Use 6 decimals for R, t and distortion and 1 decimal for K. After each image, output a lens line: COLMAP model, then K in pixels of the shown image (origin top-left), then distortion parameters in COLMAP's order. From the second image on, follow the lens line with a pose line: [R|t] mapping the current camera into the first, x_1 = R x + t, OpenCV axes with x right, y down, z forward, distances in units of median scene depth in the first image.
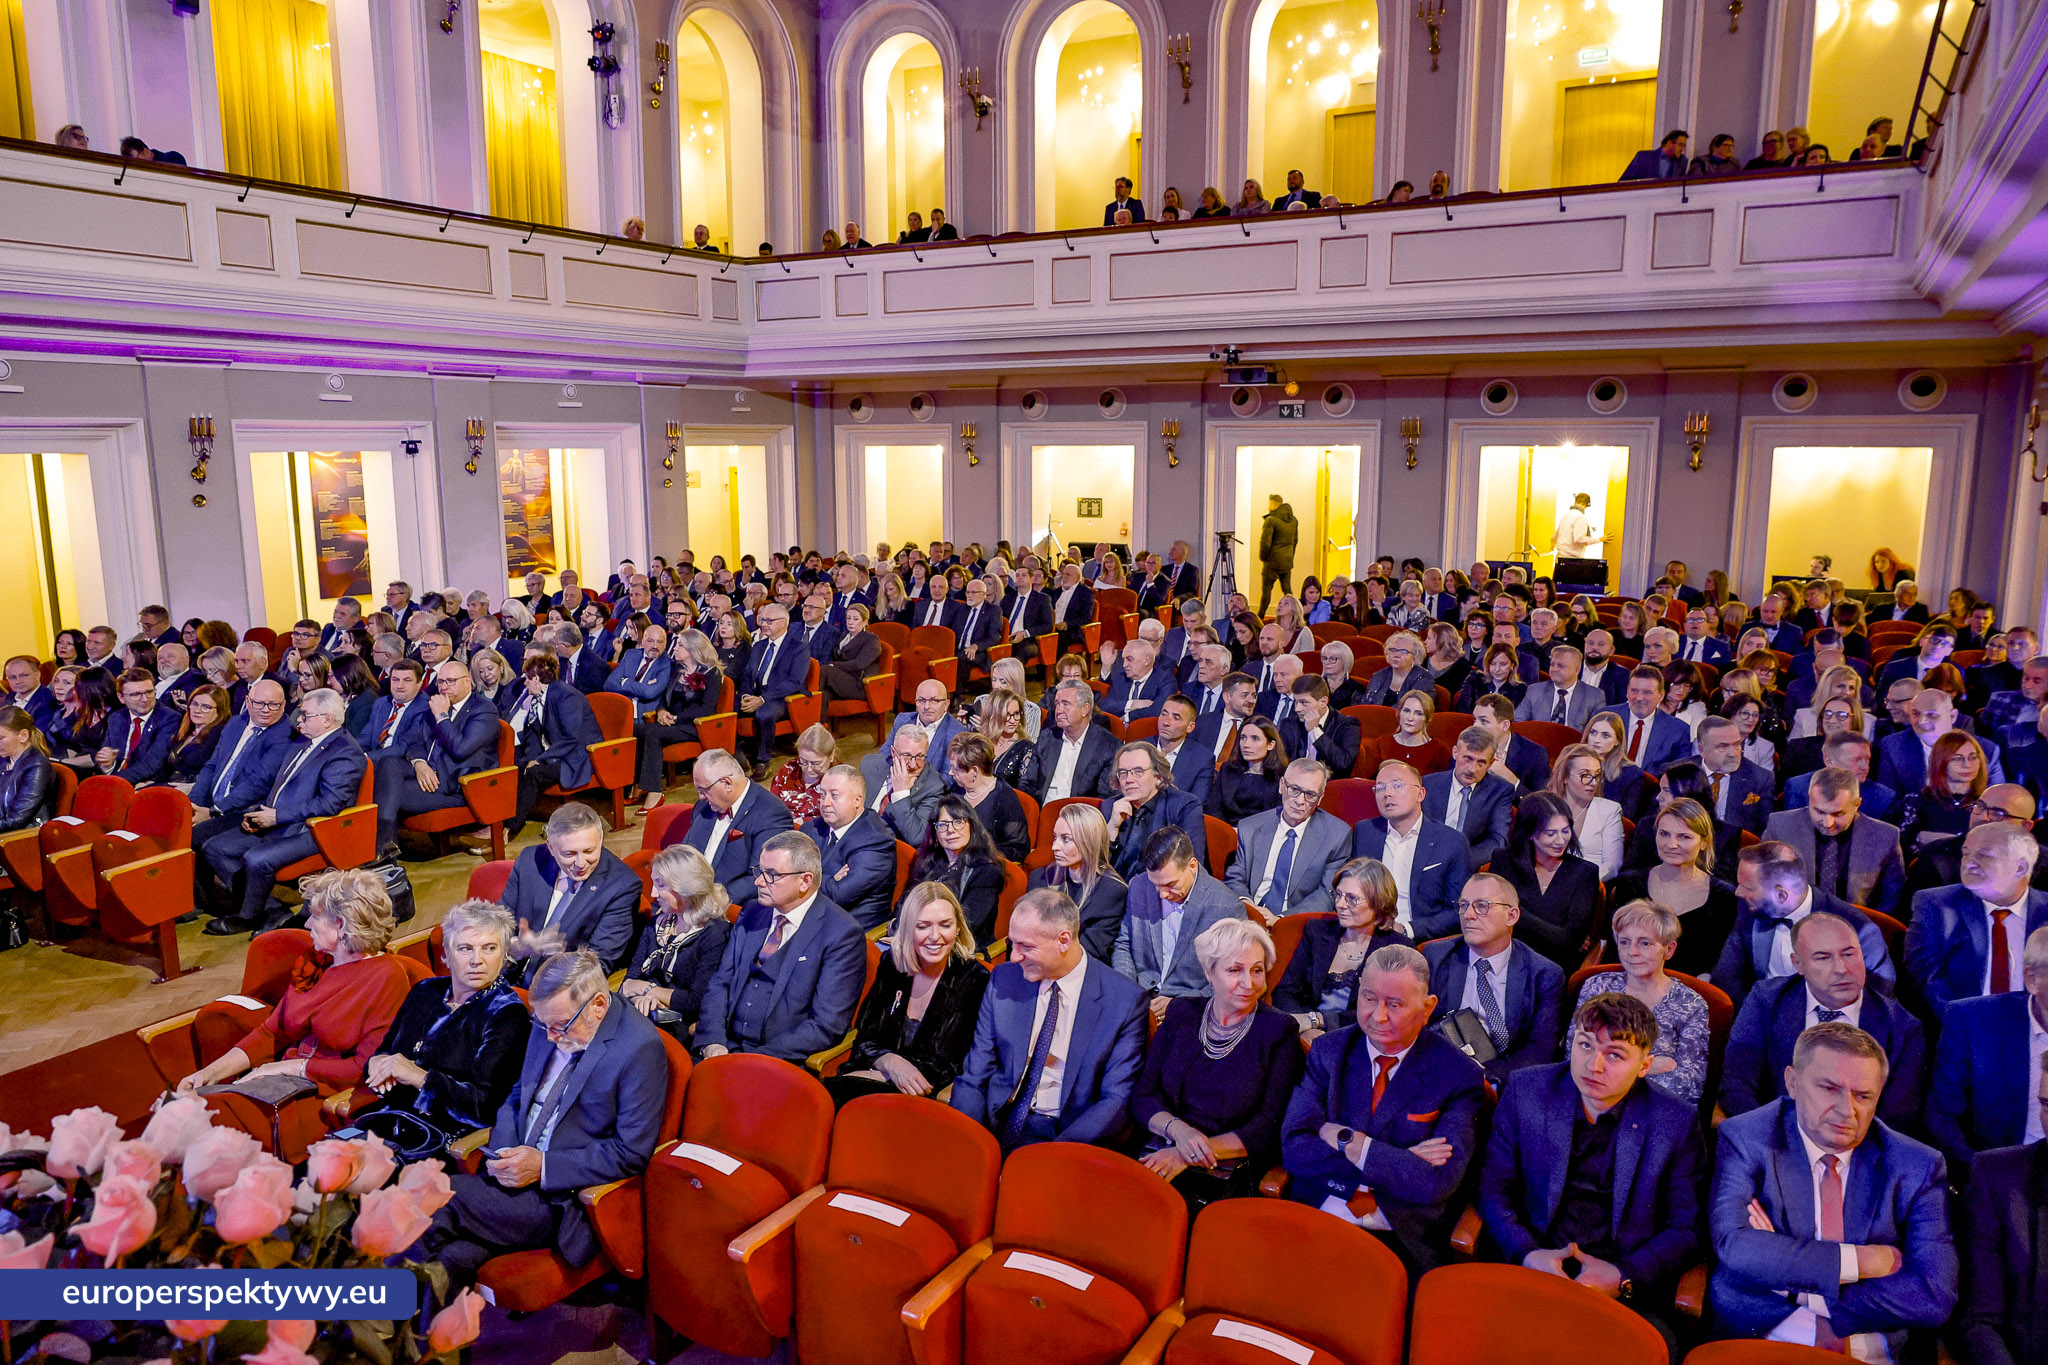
lens RADIAL K [[1397.9, 0, 1024.0], [0, 1397.9, 682.5], [0, 0, 1]] dist [-0.006469, 0.000900]
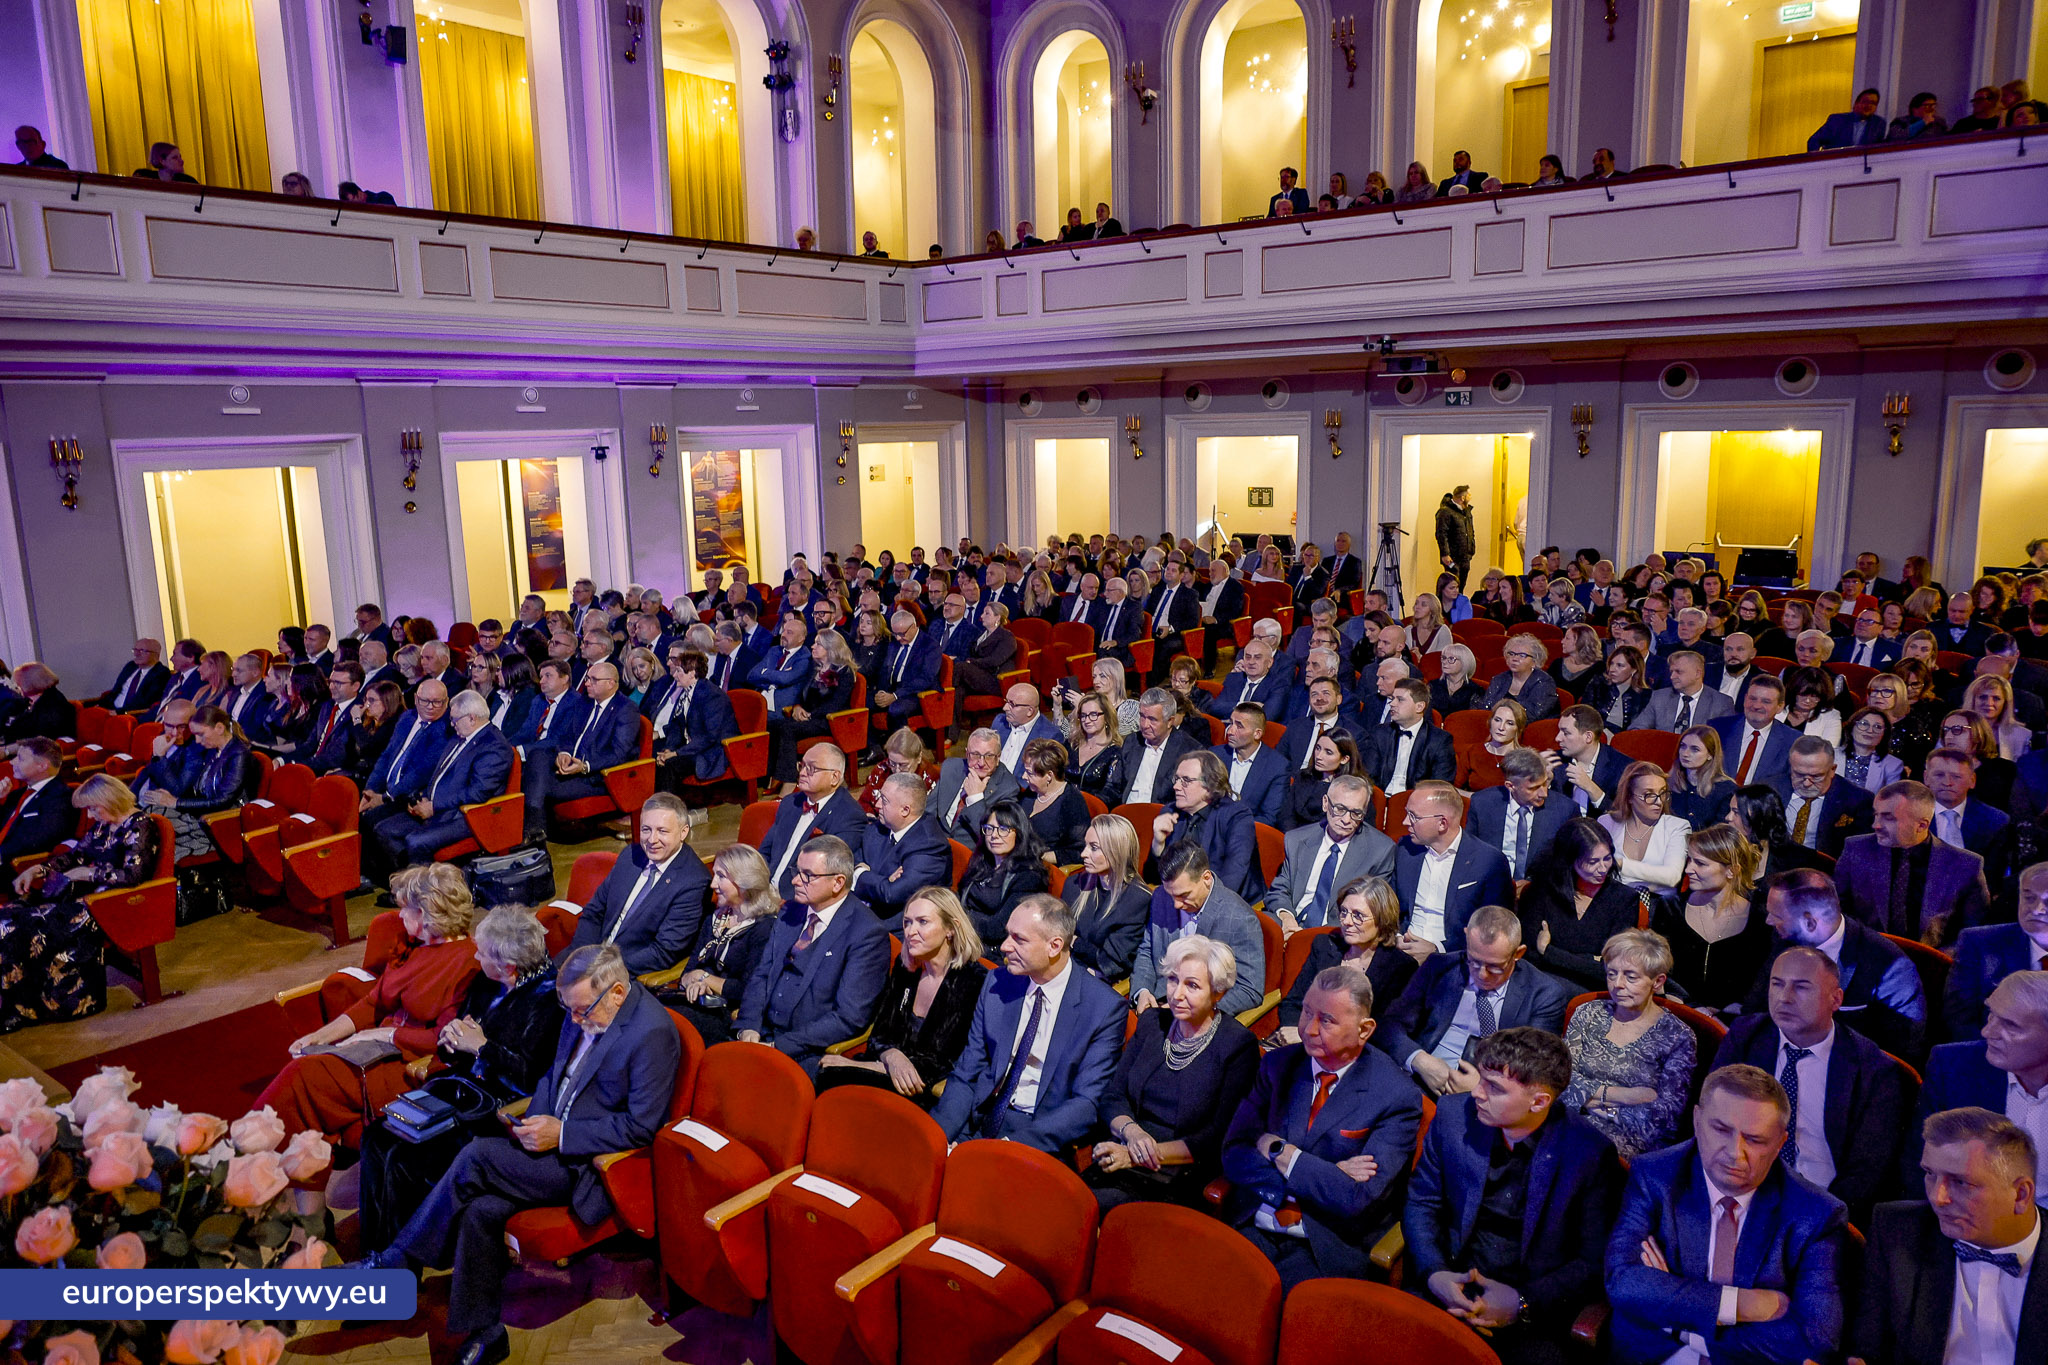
lens RADIAL K [[1397.9, 0, 1024.0], [0, 1397.9, 682.5], [0, 0, 1]] dist [-0.006469, 0.000900]
pose [[0.988361, 0.008087, -0.151909, 0.057965], [-0.005995, 0.999881, 0.014228, -0.011267], [0.152006, -0.013152, 0.988292, -0.017087]]
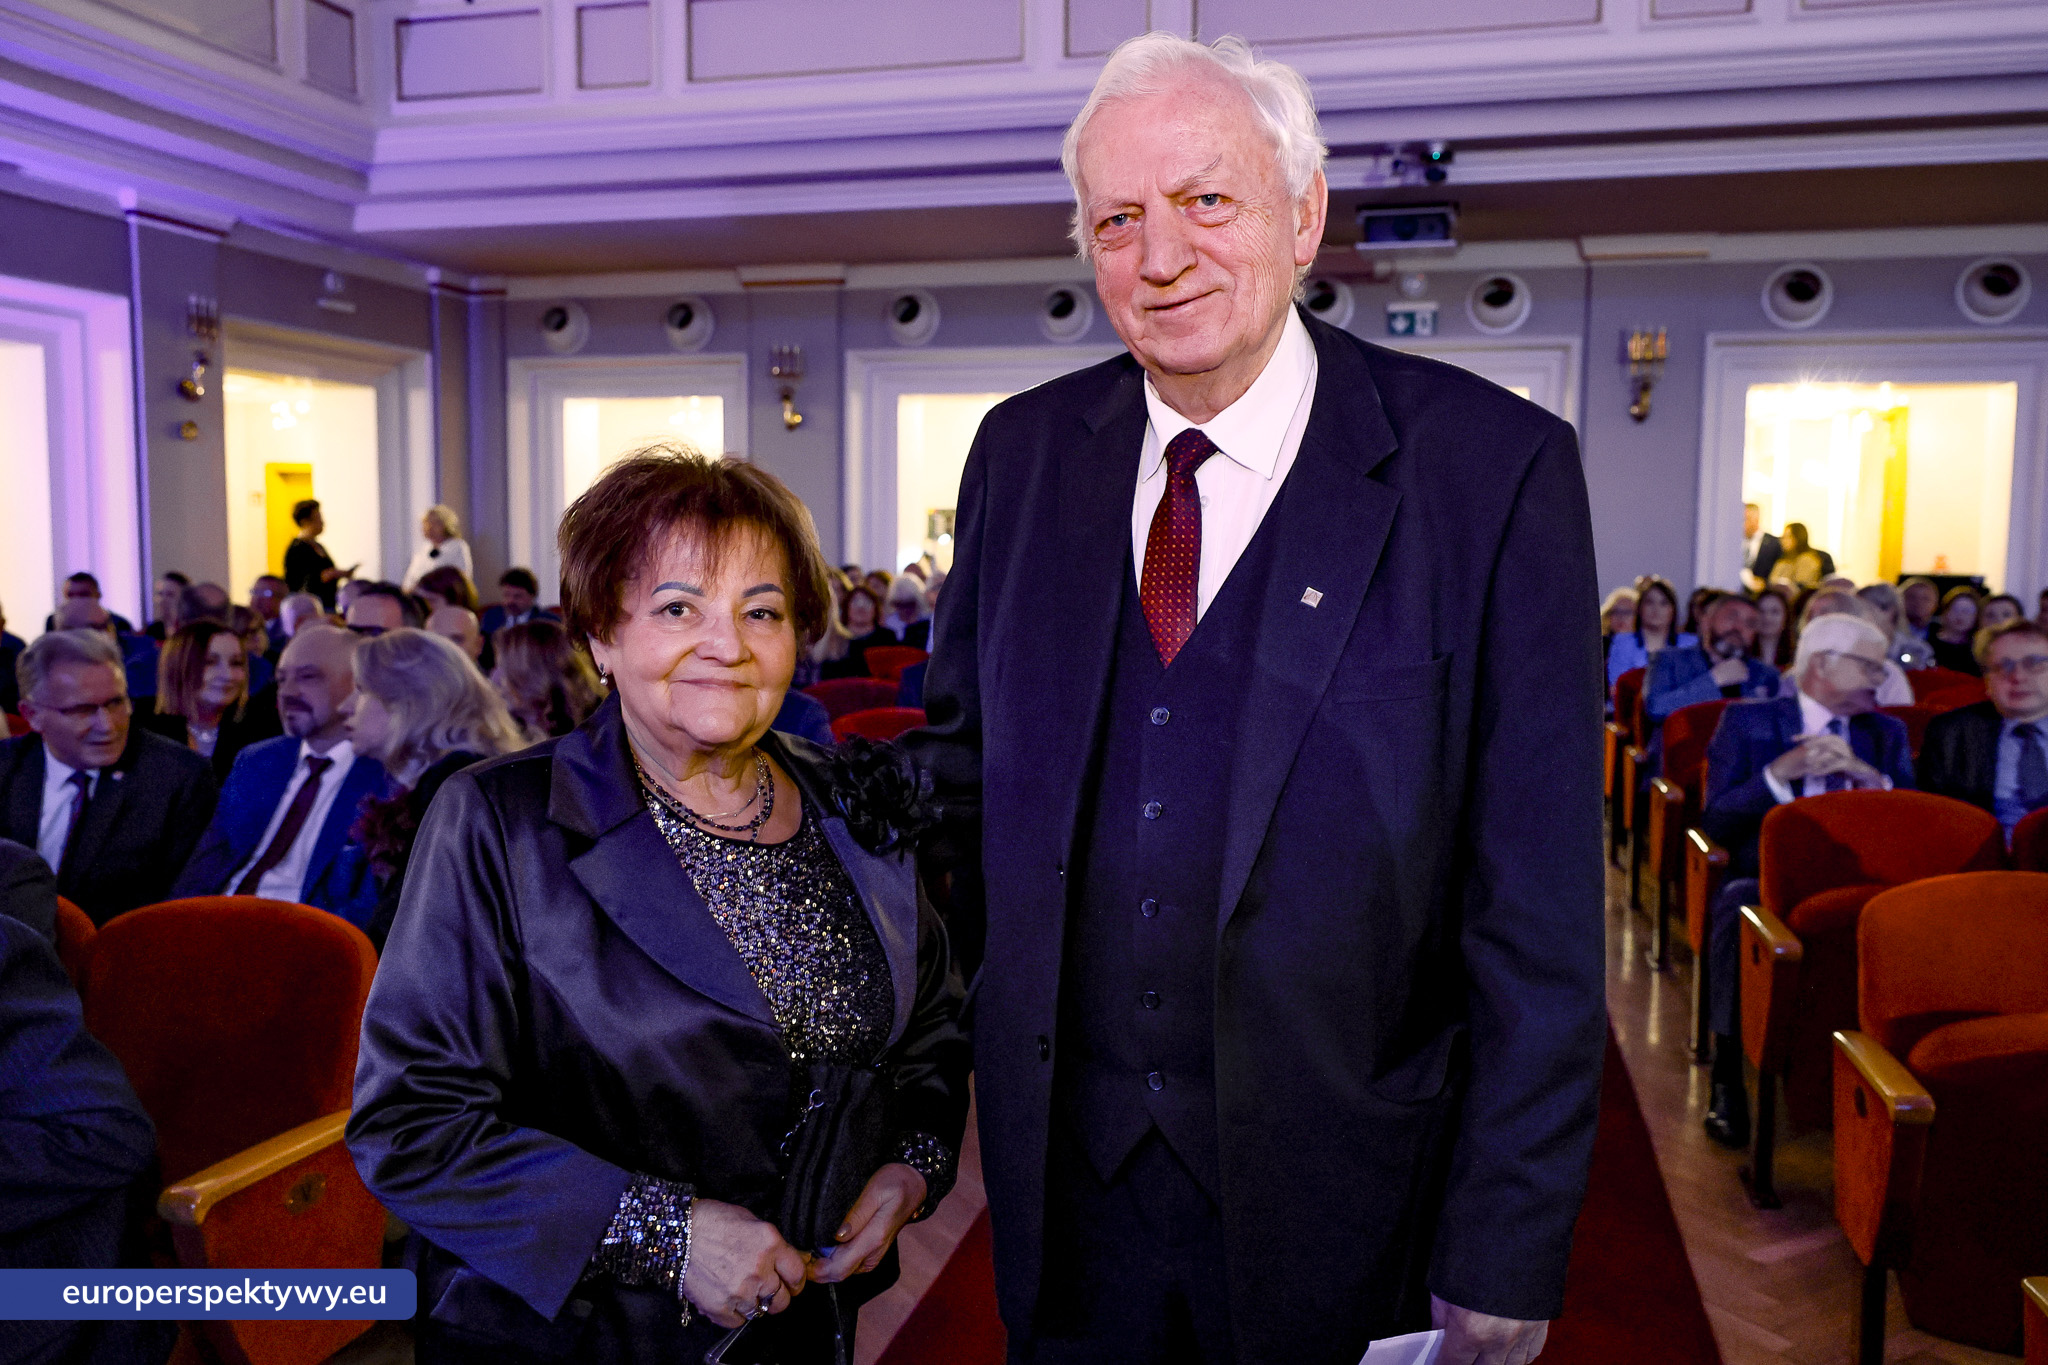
lens RADIAL K [[1681.1, 0, 1024.0], [0, 1681.1, 682.5], [0, 0, 1]] dist [0.007483, 0.002884]
pose [[0.967469, -0.012234, 0.252695, -0.182743], [0.032056, 0.996708, -0.074474, -0.007071], [-0.250952, 0.080152, 0.964675, 0.554050]]
